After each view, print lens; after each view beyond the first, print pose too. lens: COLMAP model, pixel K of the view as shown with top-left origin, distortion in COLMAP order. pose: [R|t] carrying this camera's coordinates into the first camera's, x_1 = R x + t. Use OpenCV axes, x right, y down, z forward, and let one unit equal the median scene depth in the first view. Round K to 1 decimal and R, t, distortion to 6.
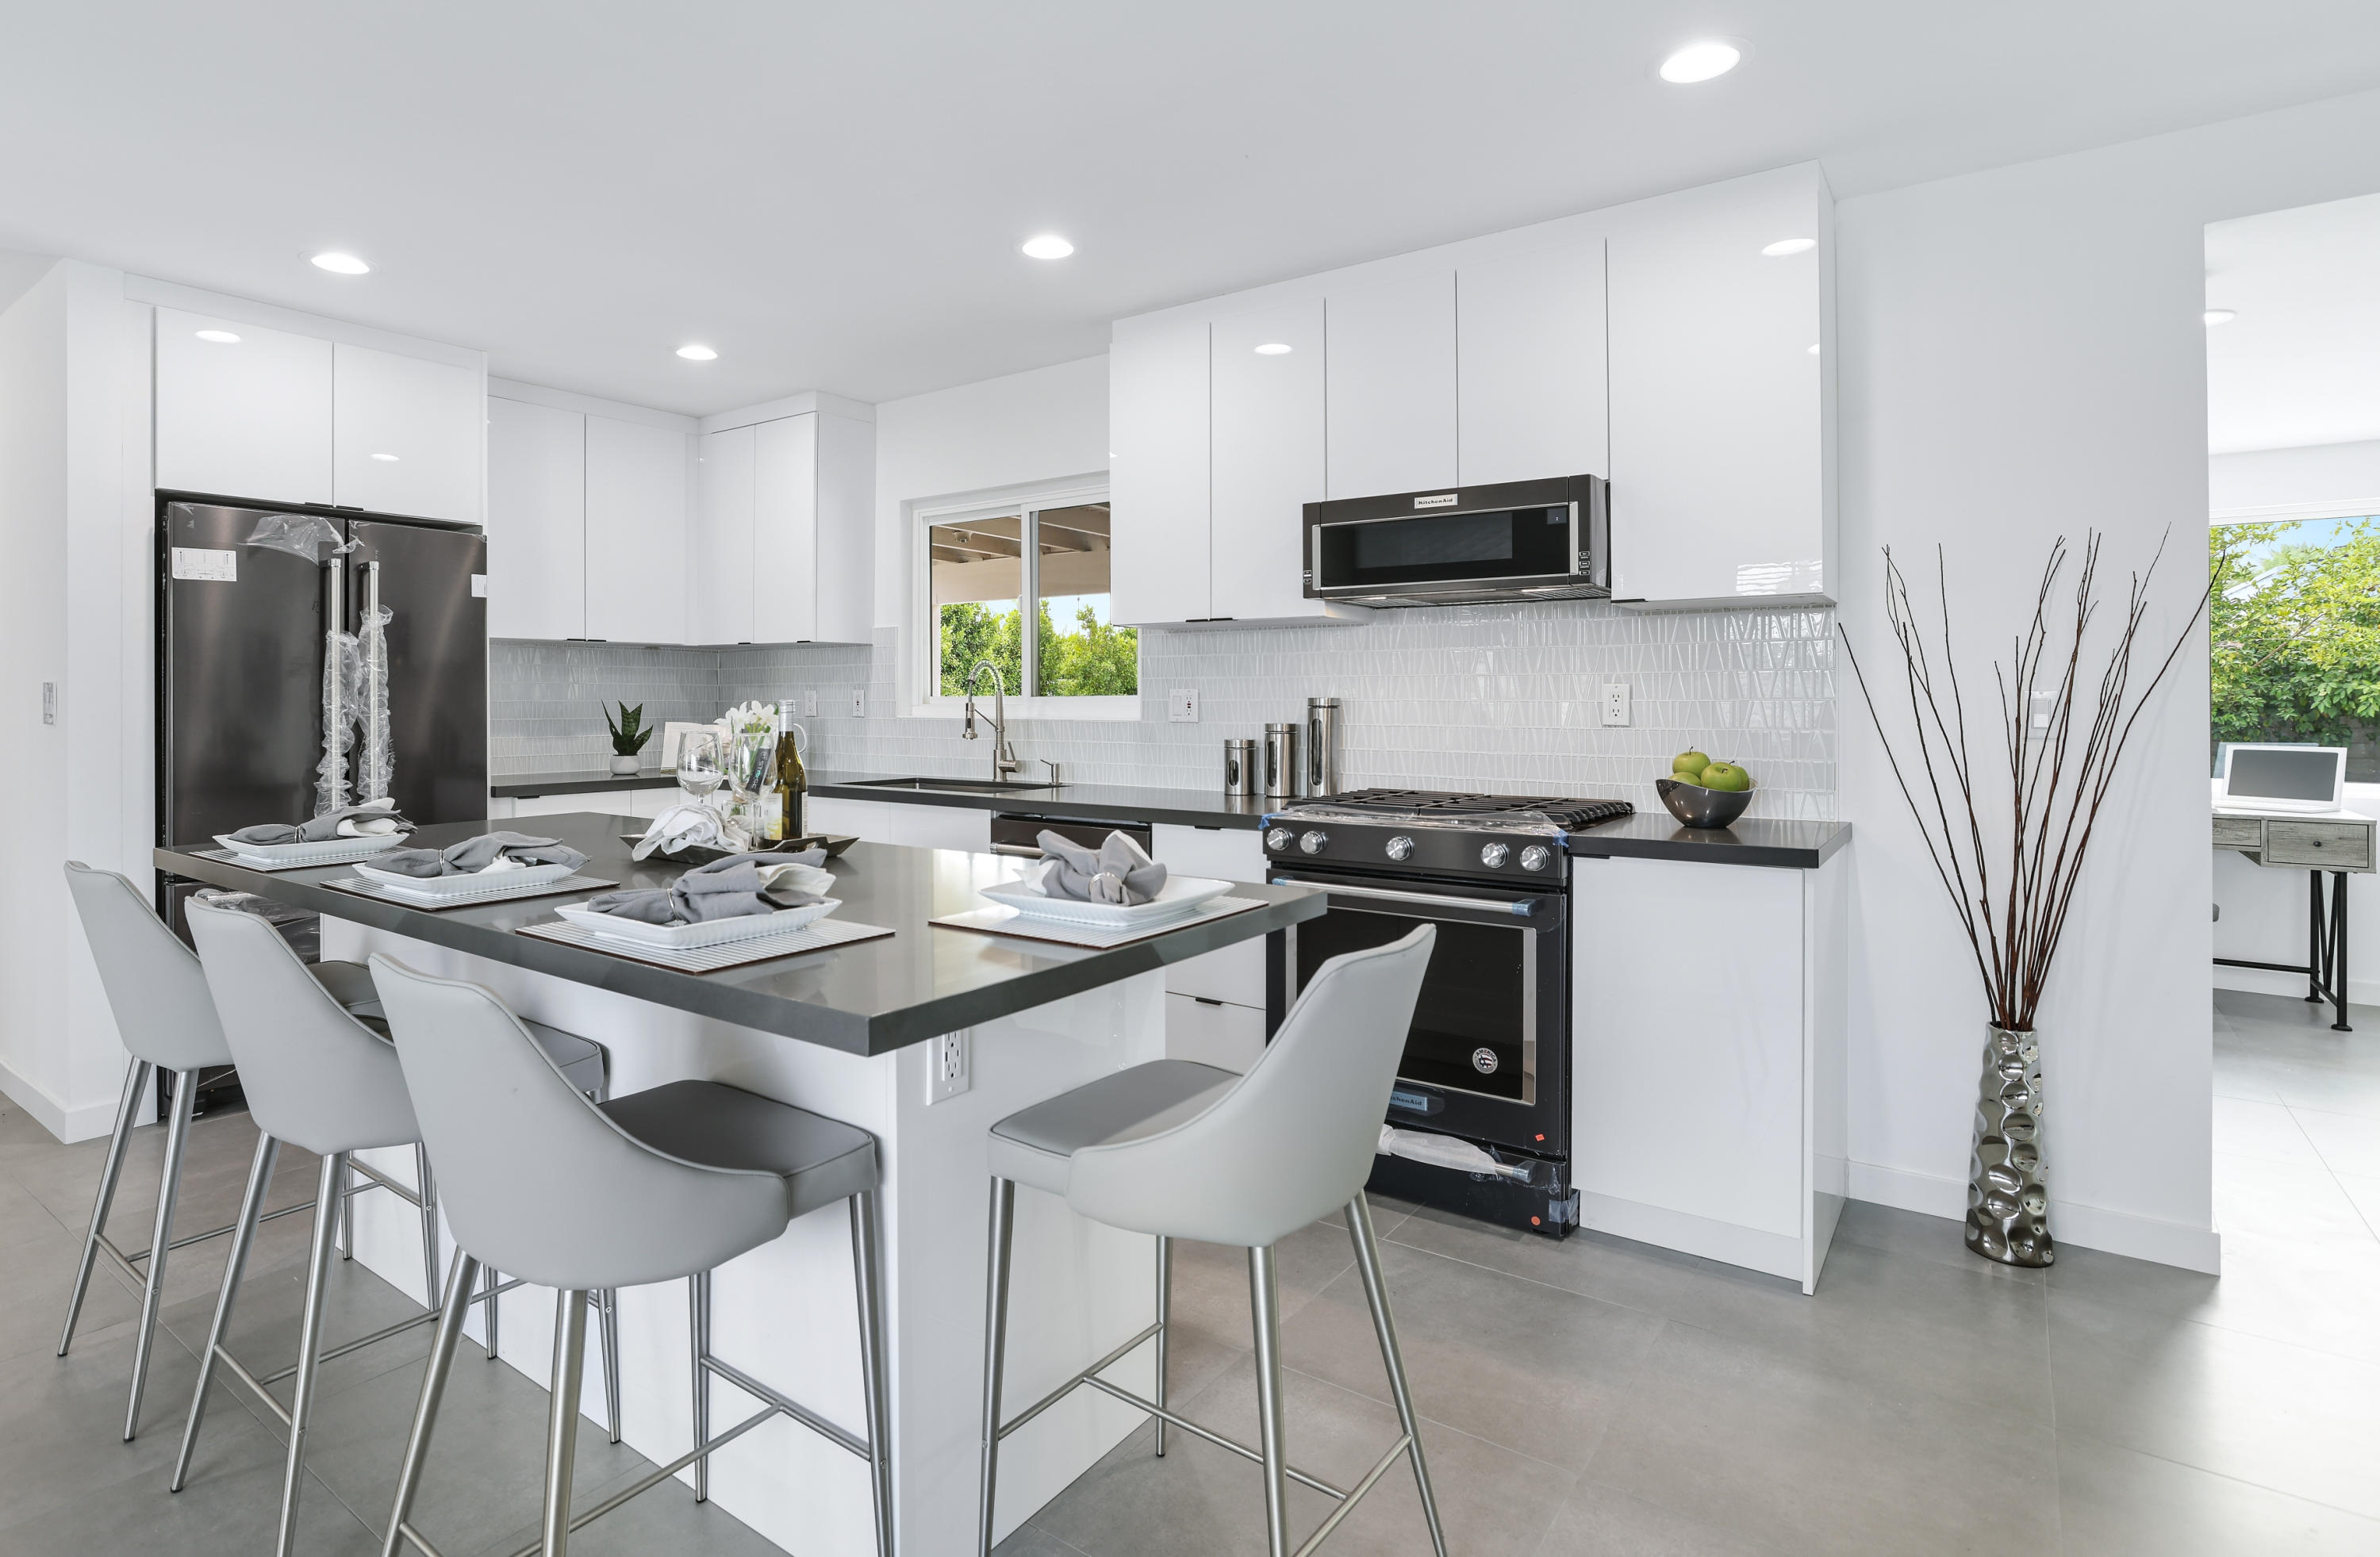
lens RADIAL K [[1227.1, 0, 1097.6], [0, 1227.1, 679.6], [0, 0, 1]] dist [-0.029402, 0.000228]
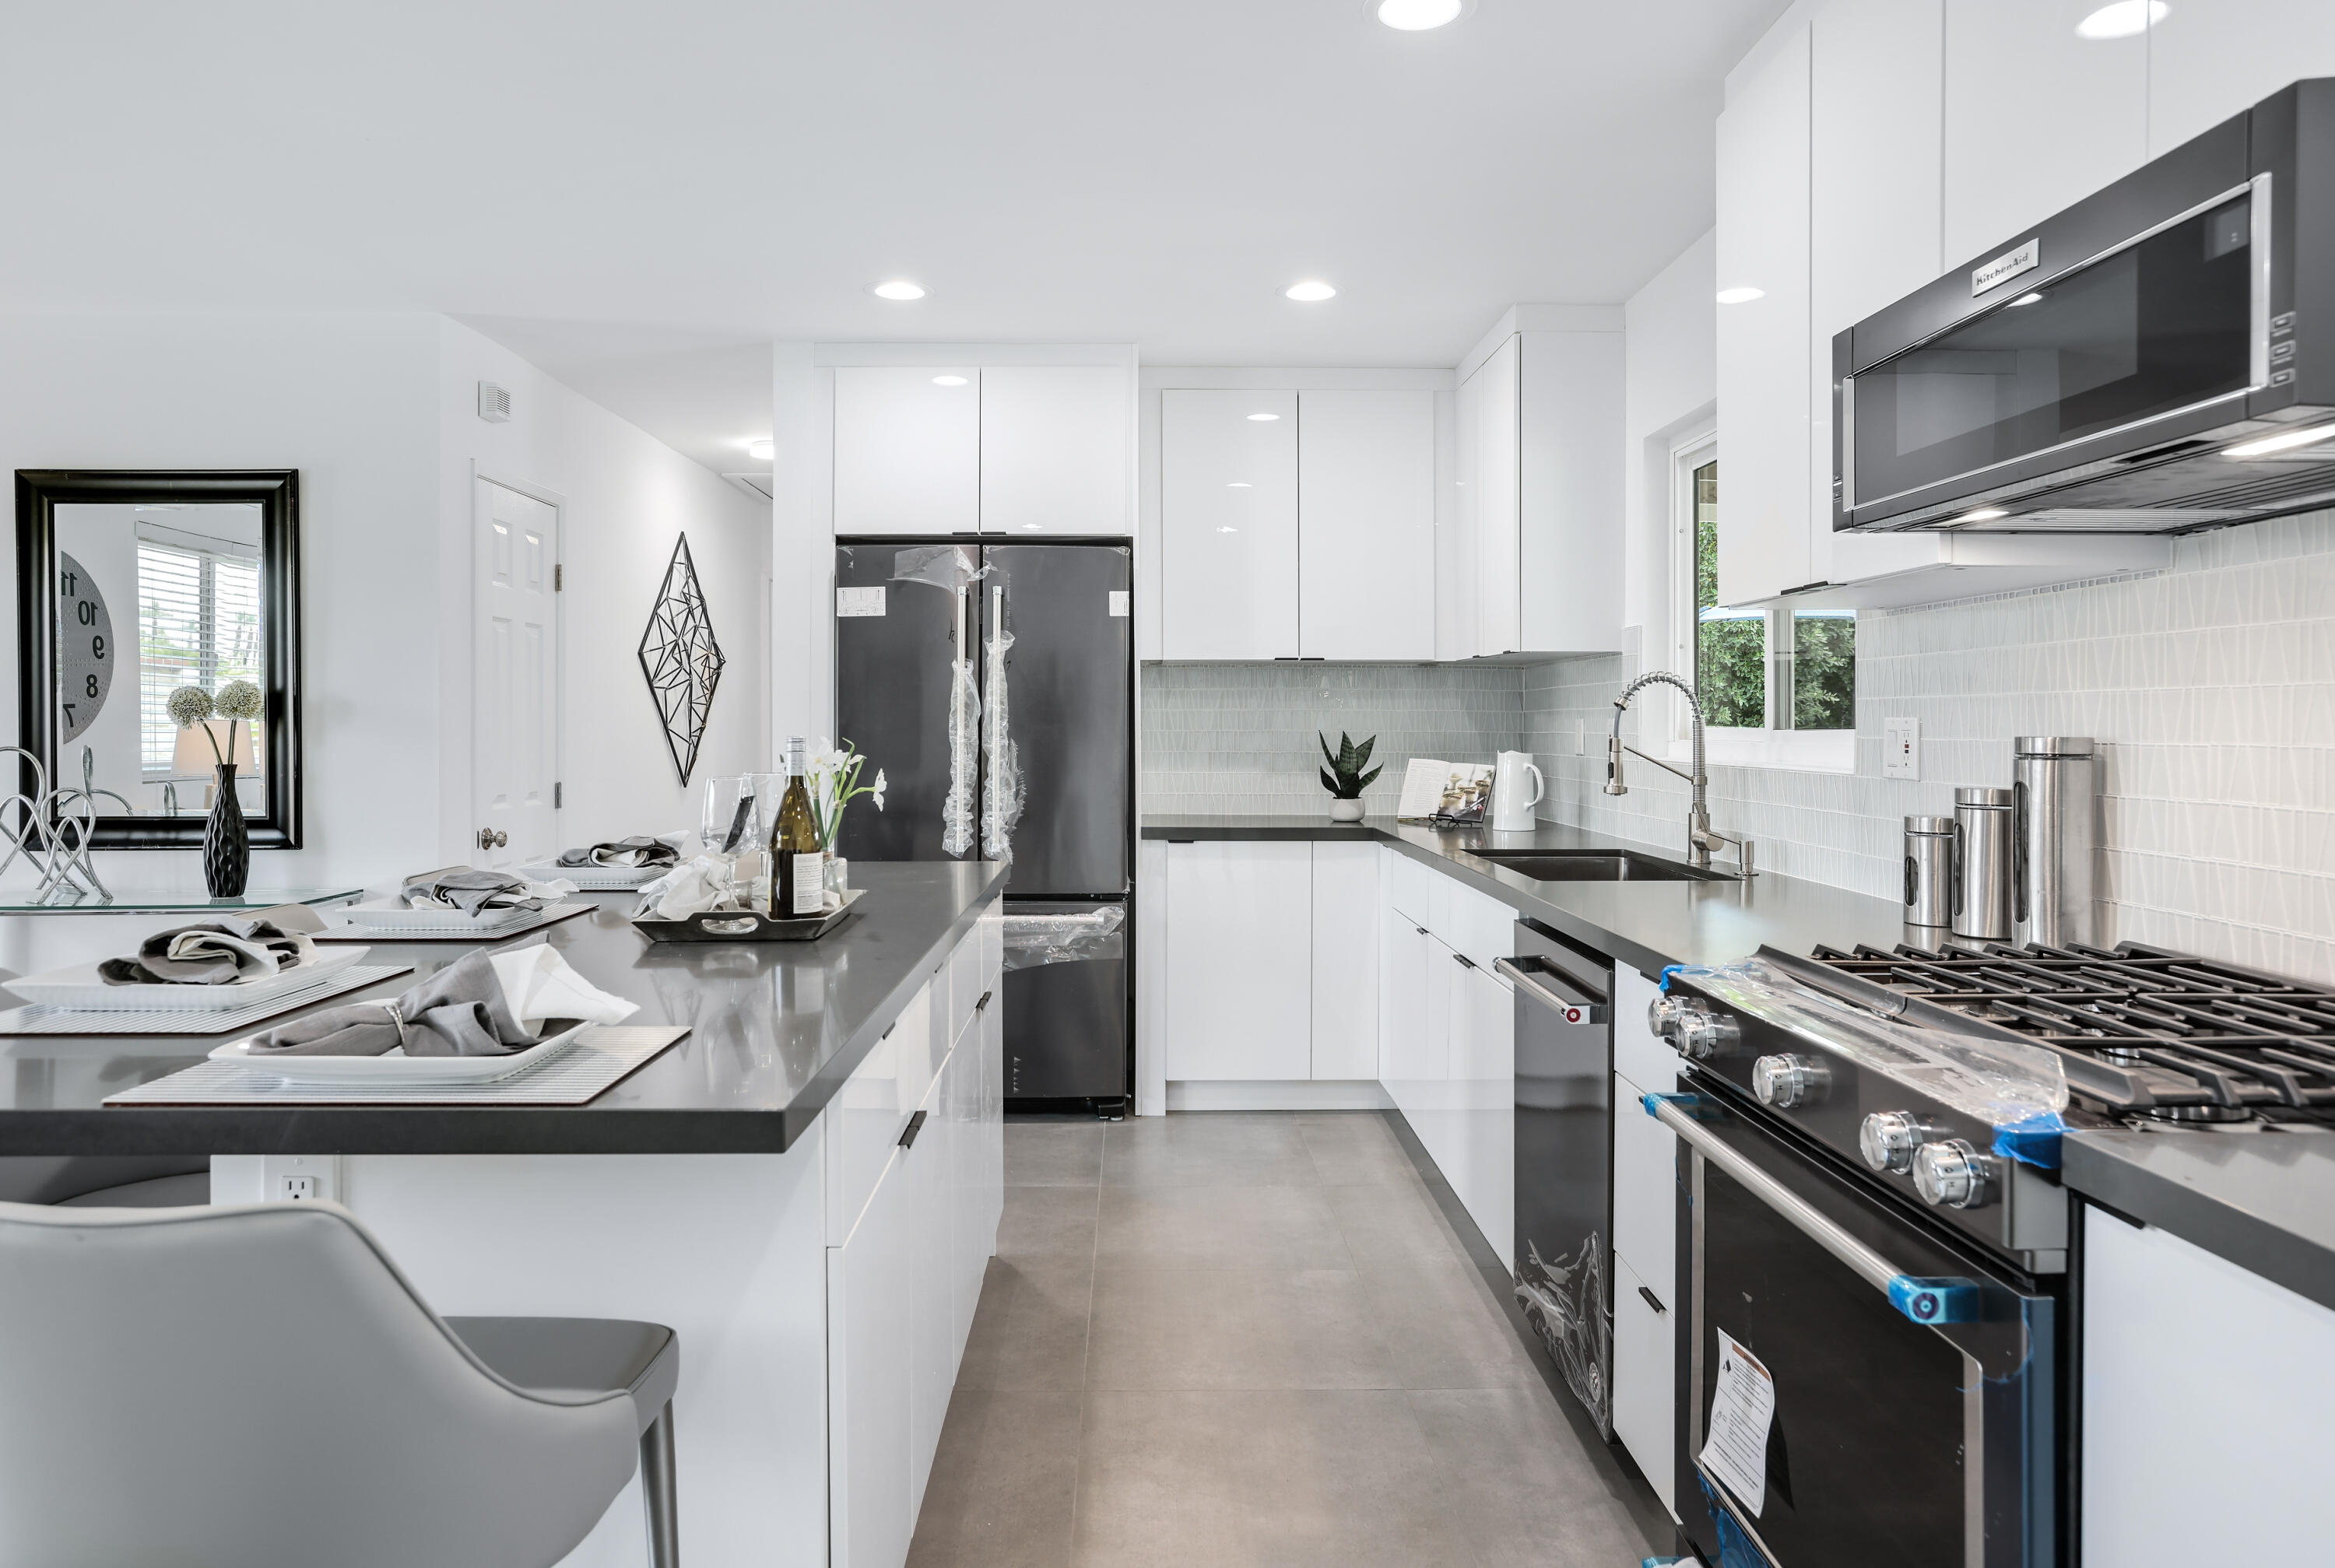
lens RADIAL K [[1456.7, 0, 1171.2], [0, 1456.7, 733.4], [0, 0, 1]] dist [-0.049342, 0.043274]
pose [[0.625011, 0.007628, -0.780579, 0.390292], [0.009050, 0.999814, 0.017017, 0.001052], [0.780564, -0.017700, 0.624826, 0.383748]]
